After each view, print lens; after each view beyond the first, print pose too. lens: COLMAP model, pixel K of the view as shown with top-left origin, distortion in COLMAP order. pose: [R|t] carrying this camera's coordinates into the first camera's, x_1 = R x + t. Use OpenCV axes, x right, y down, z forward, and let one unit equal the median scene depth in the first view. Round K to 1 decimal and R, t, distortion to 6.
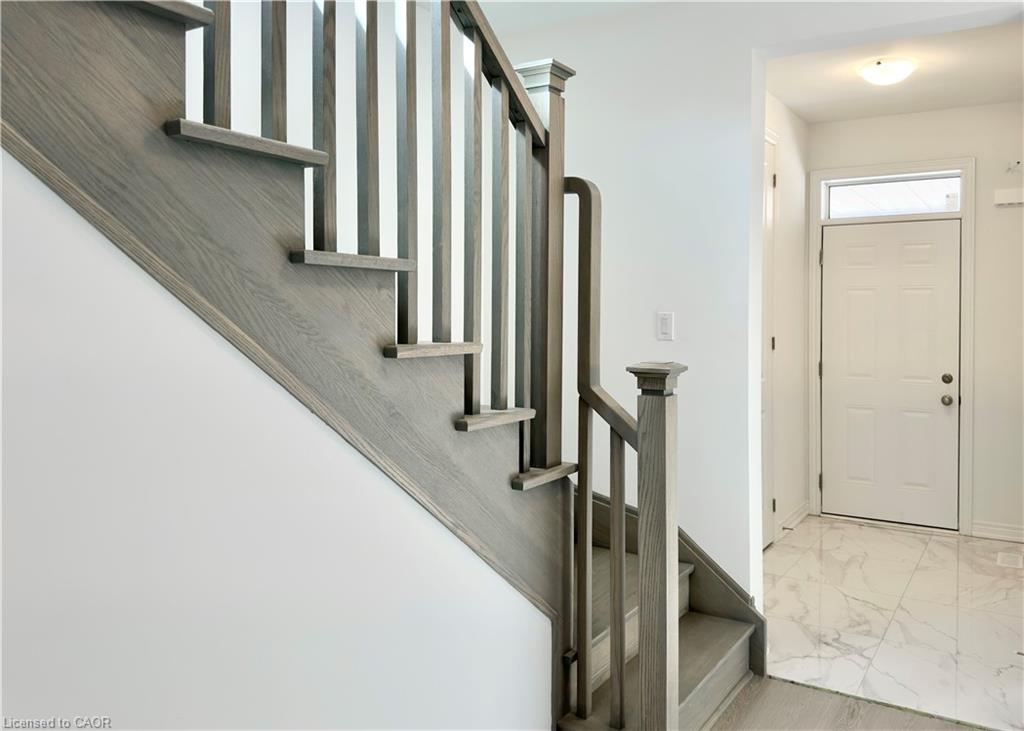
lens RADIAL K [[857.8, 0, 524.8], [0, 857.8, 317.2], [0, 0, 1]] dist [0.033337, -0.027378]
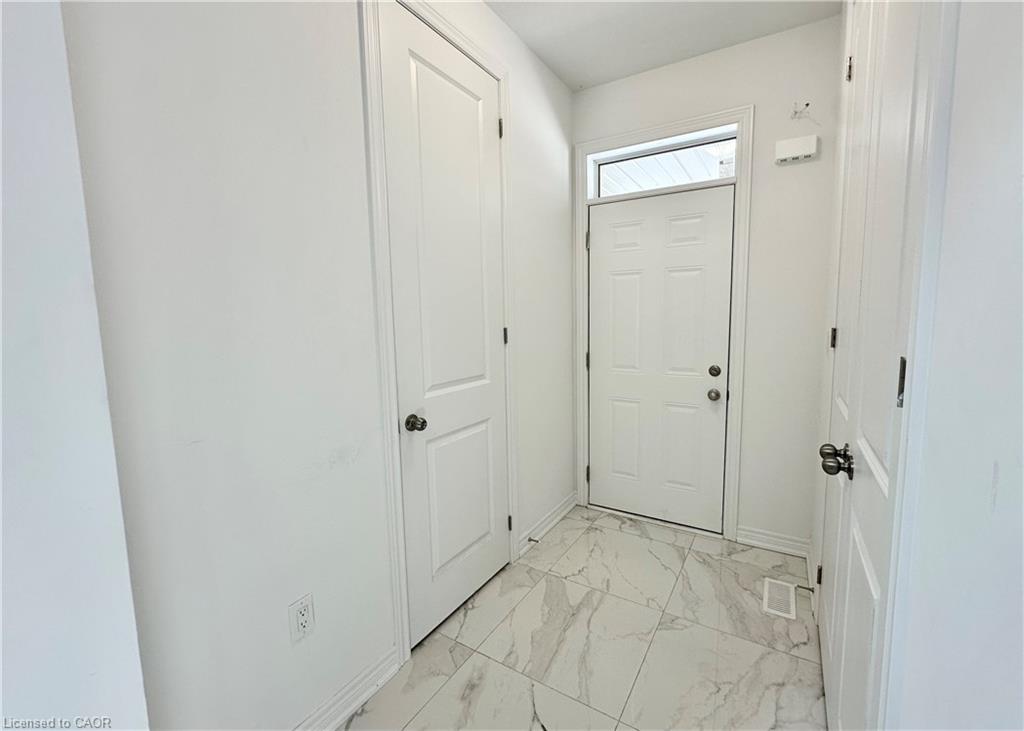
lens RADIAL K [[447.0, 0, 516.4], [0, 447.0, 363.7], [0, 0, 1]] dist [0.000354, 0.000867]
pose [[0.999805, -0.019112, -0.004963, 0.287503], [0.019512, 0.994819, 0.099773, 0.013848], [0.003030, -0.099850, 0.994998, 0.542268]]
